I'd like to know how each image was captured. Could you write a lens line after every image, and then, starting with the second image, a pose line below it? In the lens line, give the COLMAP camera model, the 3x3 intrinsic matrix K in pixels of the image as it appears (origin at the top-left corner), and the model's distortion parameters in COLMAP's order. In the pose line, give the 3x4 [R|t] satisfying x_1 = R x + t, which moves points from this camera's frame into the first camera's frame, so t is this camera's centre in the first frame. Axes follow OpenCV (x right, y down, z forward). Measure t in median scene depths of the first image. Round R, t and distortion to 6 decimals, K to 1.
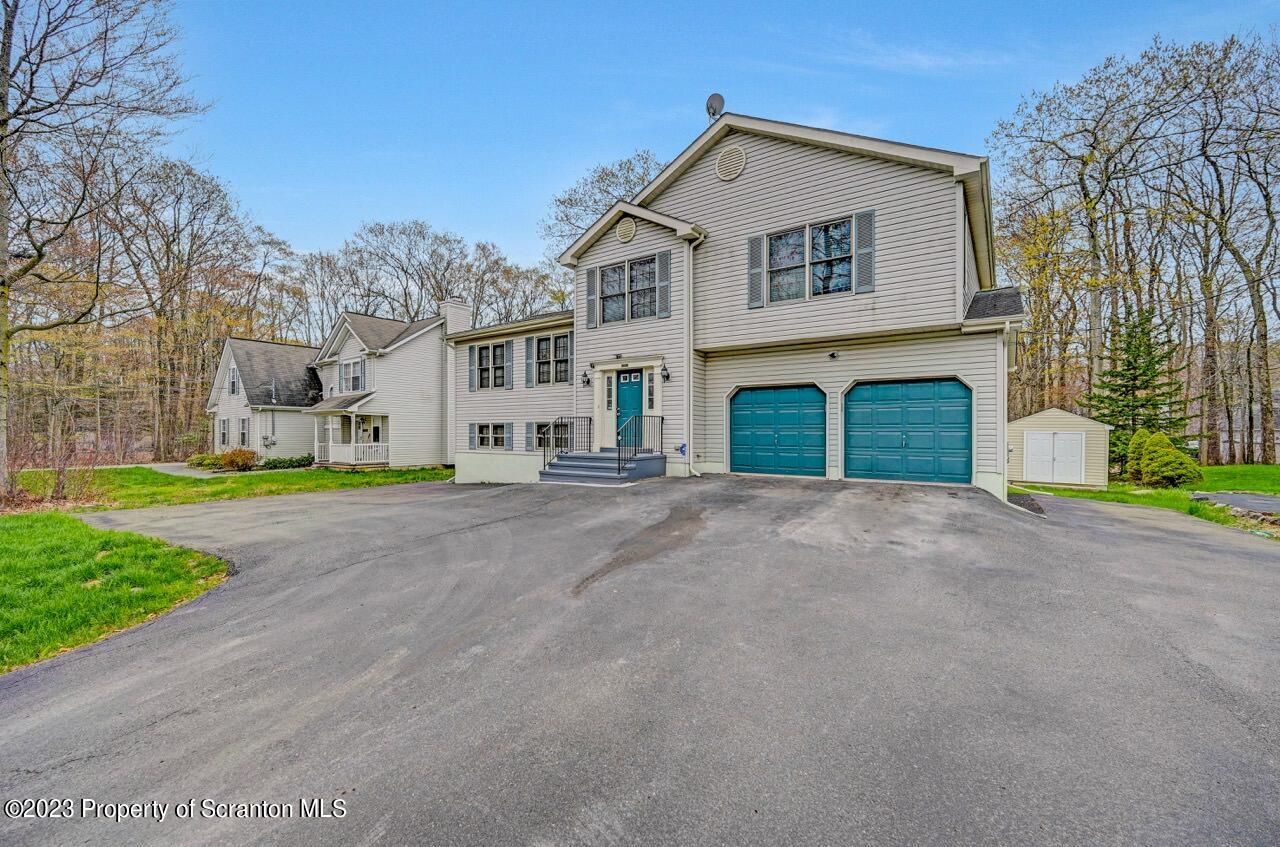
lens RADIAL K [[518.6, 0, 646.7], [0, 518.6, 428.0], [0, 0, 1]] dist [-0.000898, -0.000083]
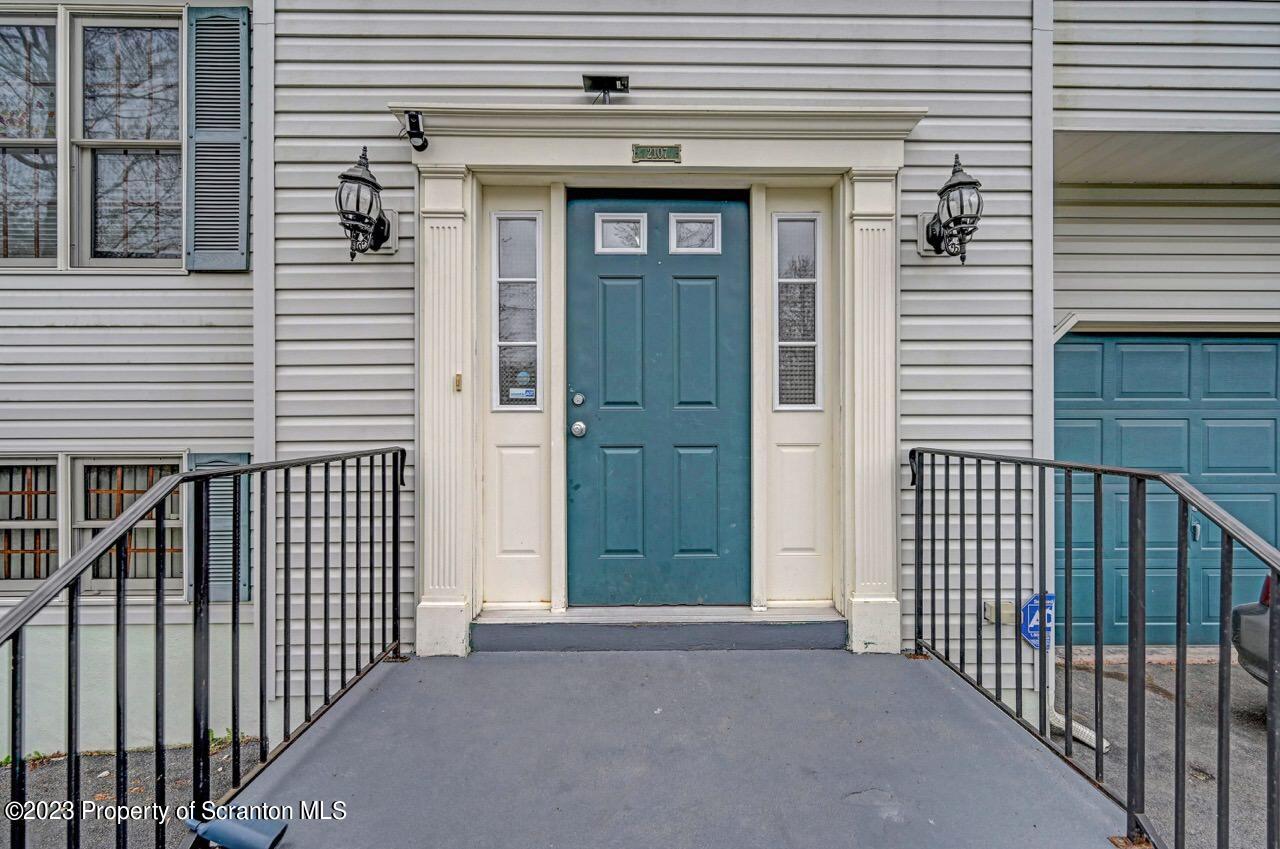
lens RADIAL K [[556.9, 0, 643.9], [0, 556.9, 418.5], [0, 0, 1]] dist [-0.000683, -0.000040]
pose [[0.810023, -0.000703, 0.586398, -0.155451], [-0.000207, 0.999999, 0.001485, -0.031427], [-0.586398, -0.001324, 0.810022, 0.850773]]
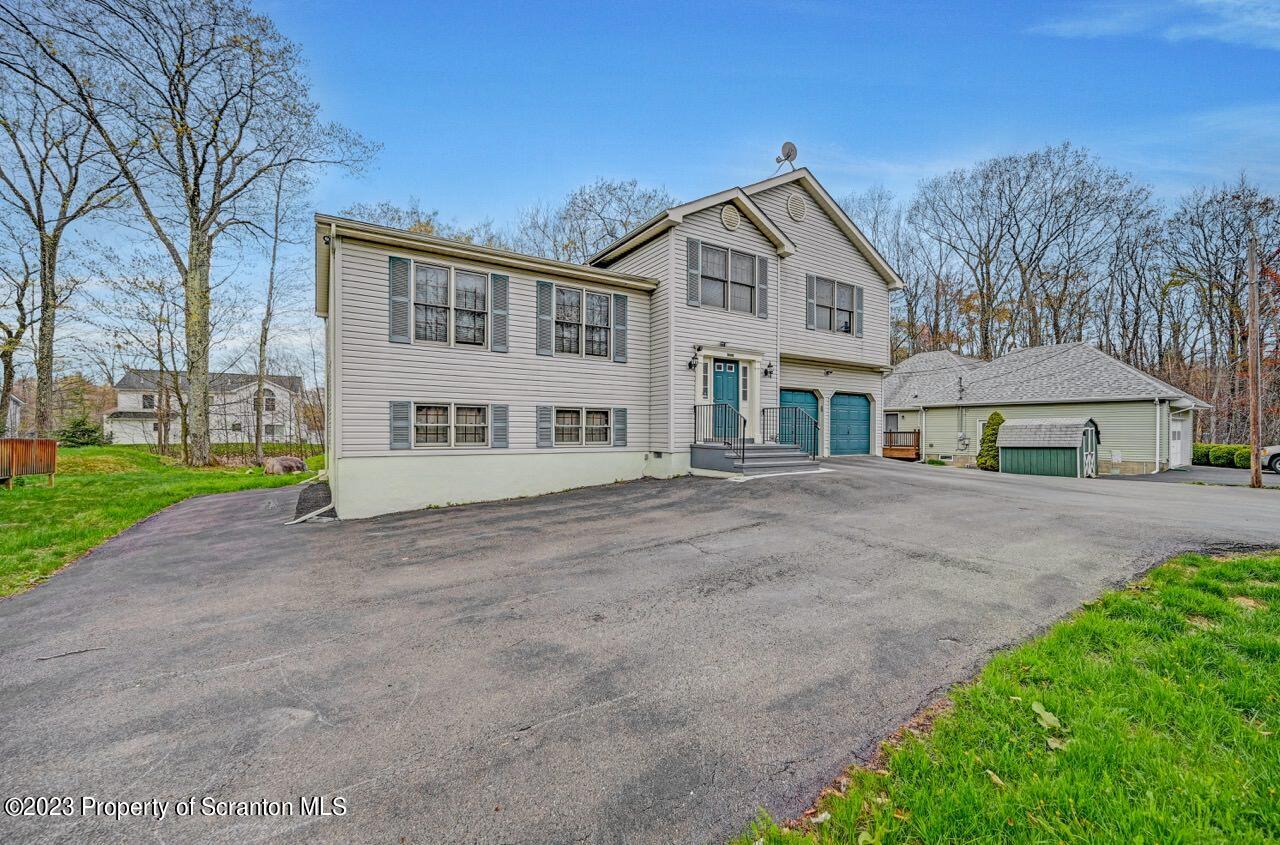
lens RADIAL K [[537.0, 0, 641.2], [0, 537.0, 421.9], [0, 0, 1]] dist [-0.000331, 0.000326]
pose [[0.376541, 0.012474, 0.926316, -1.050973], [-0.015942, 0.999849, -0.006984, 0.016138], [-0.926263, -0.012138, 0.376683, 0.771095]]
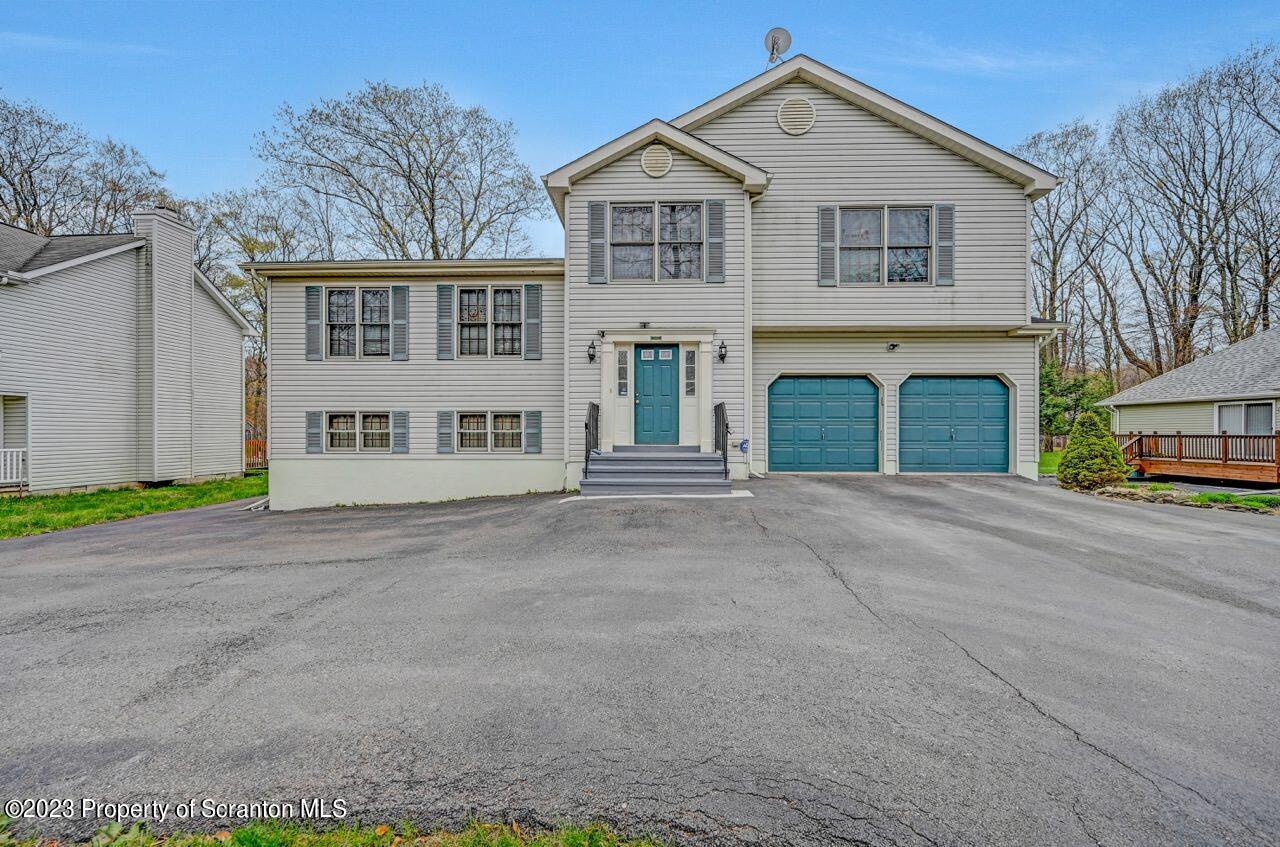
lens RADIAL K [[518.6, 0, 646.7], [0, 518.6, 428.0], [0, 0, 1]] dist [-0.000898, -0.000083]
pose [[0.840972, 0.004059, 0.541063, -0.466160], [-0.004437, 0.999990, -0.000606, 0.012672], [-0.541060, -0.001891, 0.840982, 0.364791]]
